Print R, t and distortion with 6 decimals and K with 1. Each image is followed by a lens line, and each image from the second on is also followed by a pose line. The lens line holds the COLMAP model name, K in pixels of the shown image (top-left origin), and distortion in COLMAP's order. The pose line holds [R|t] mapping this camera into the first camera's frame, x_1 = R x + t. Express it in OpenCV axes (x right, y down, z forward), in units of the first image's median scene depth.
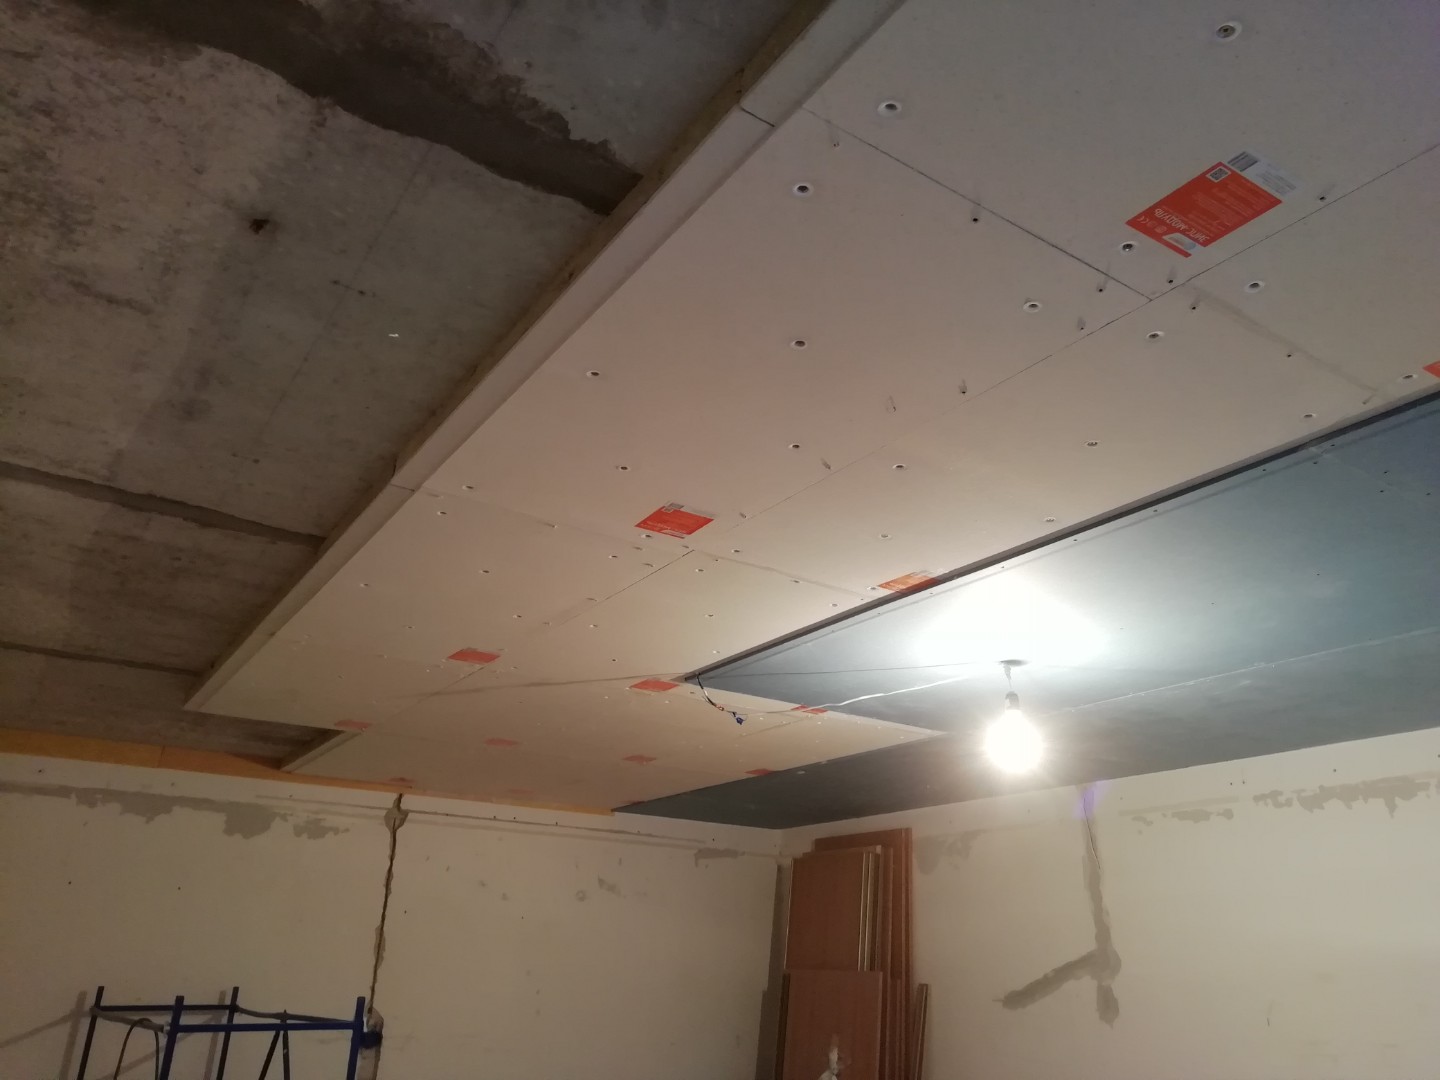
lens RADIAL K [[1068.0, 0, 720.0], [0, 1068.0, 540.0], [0, 0, 1]] dist [0.015320, -0.000912]
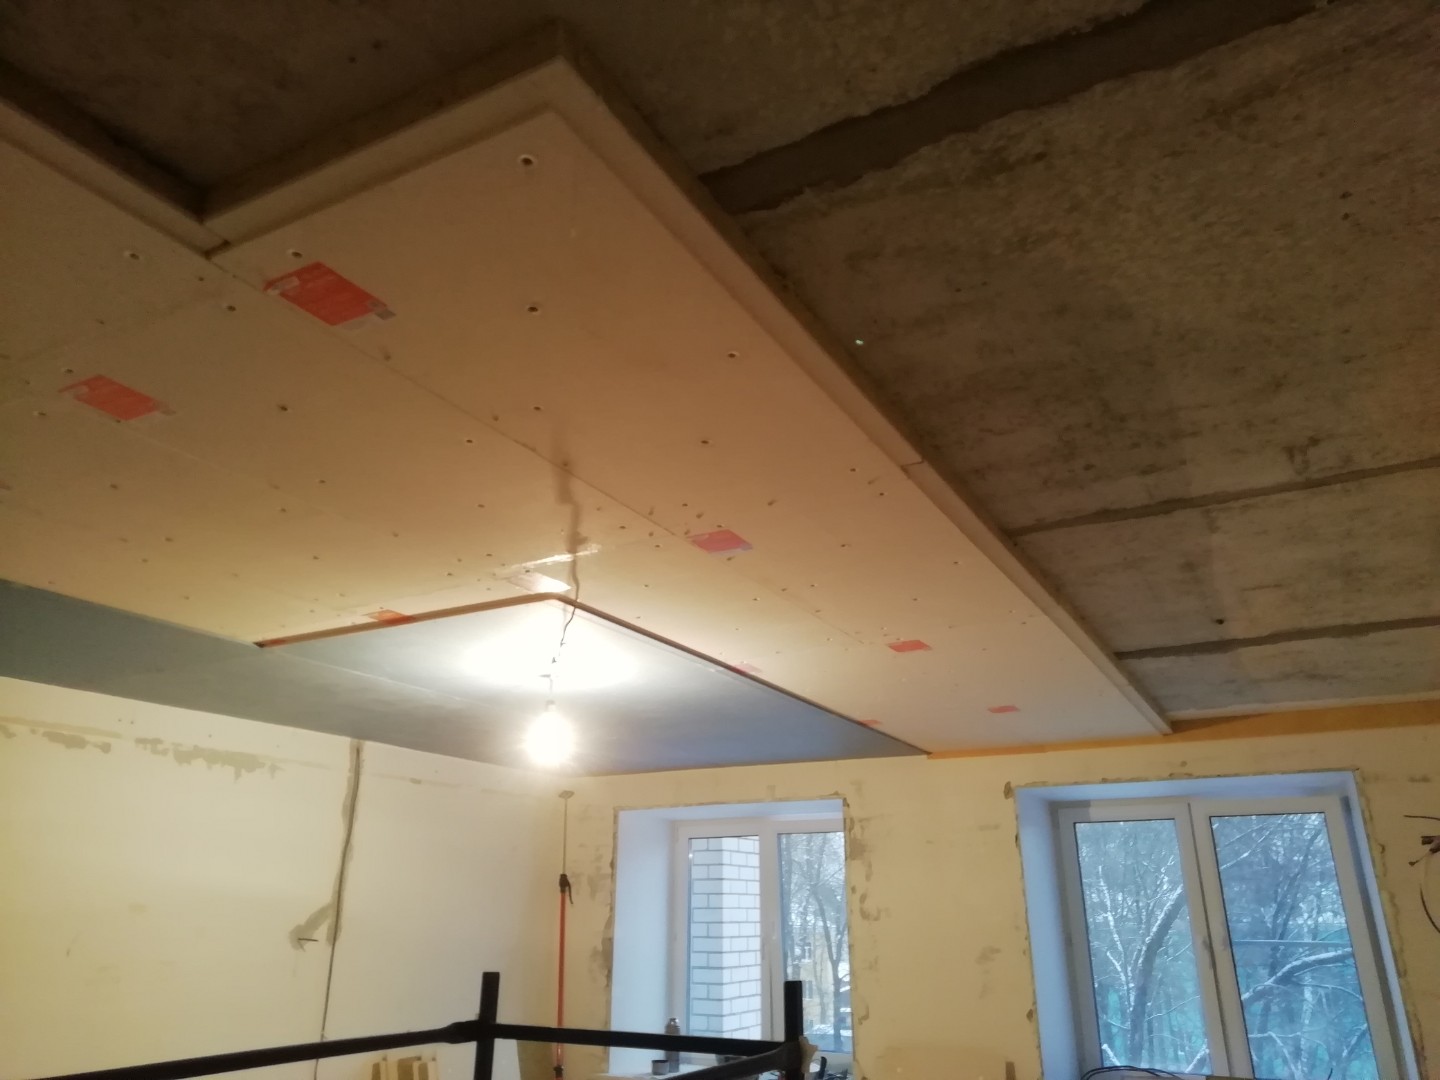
lens RADIAL K [[1048.2, 0, 720.0], [0, 1048.2, 540.0], [0, 0, 1]] dist [0.045095, -0.043398]
pose [[-0.452038, 0.284282, 0.845485, -0.934760], [-0.349078, 0.815879, -0.460962, 0.492094], [-0.820857, -0.503513, -0.269571, 1.250091]]
